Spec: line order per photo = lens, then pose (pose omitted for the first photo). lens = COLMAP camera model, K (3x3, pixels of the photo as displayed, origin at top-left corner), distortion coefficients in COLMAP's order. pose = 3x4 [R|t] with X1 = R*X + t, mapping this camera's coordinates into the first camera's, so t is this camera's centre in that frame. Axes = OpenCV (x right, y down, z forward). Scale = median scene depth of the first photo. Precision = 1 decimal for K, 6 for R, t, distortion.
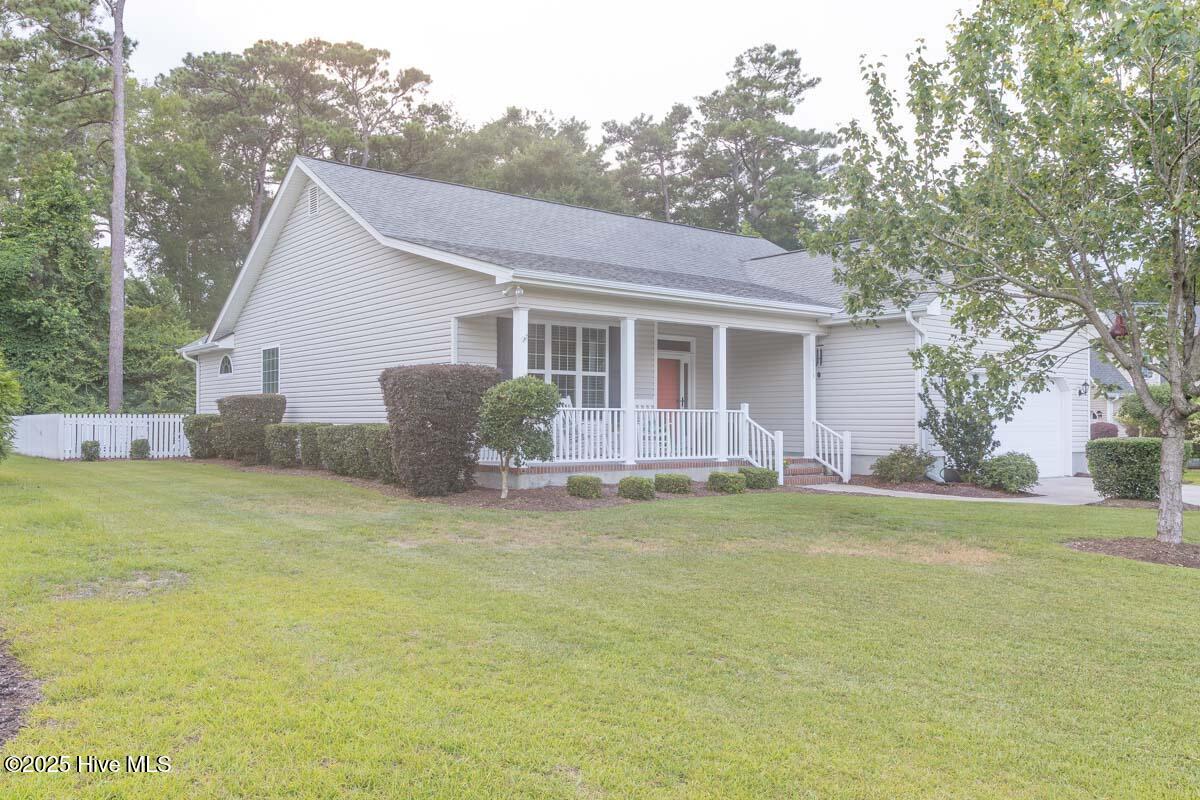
lens RADIAL K [[873.1, 0, 598.4], [0, 873.1, 404.8], [0, 0, 1]] dist [0.000780, 0.001182]
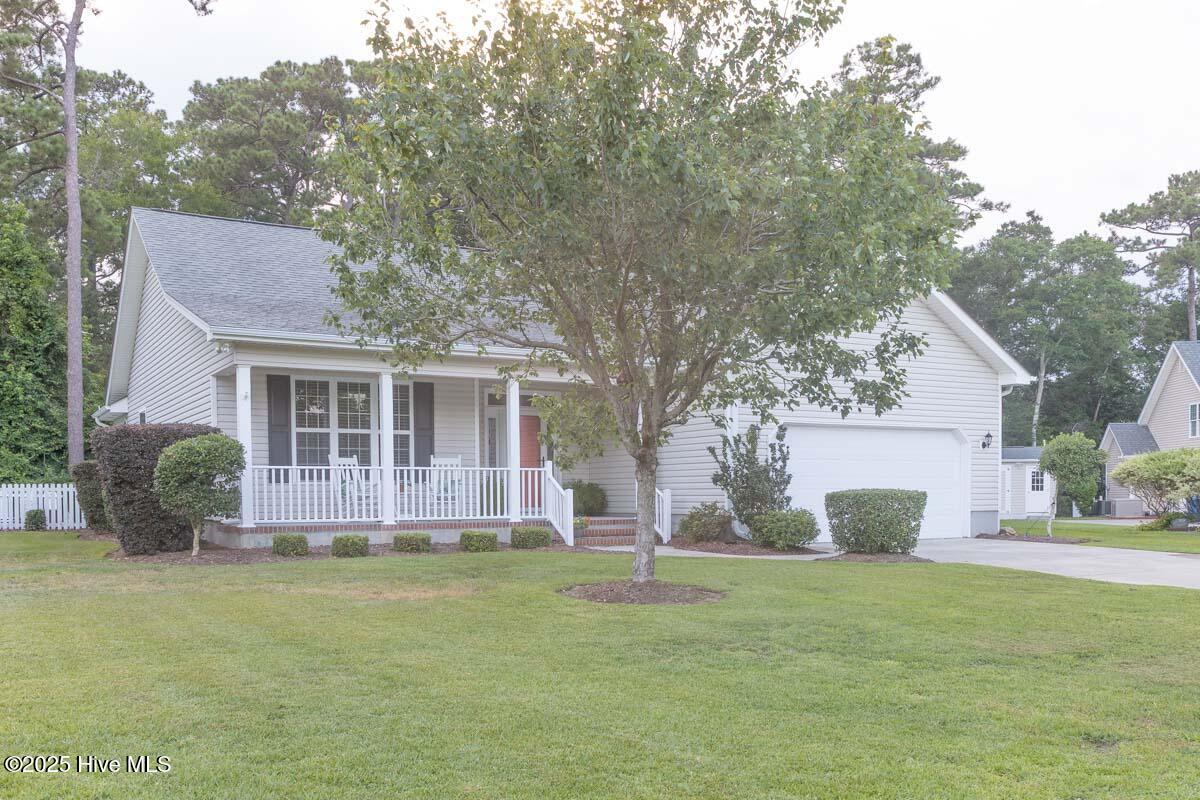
lens RADIAL K [[1000.5, 0, 600.7], [0, 1000.5, 511.9], [0, 0, 1]] dist [0.002791, 0.002450]
pose [[0.997100, -0.010585, -0.075361, 0.145677], [0.013635, 0.999104, 0.040076, 0.005398], [0.074869, -0.040987, 0.996351, -0.037566]]
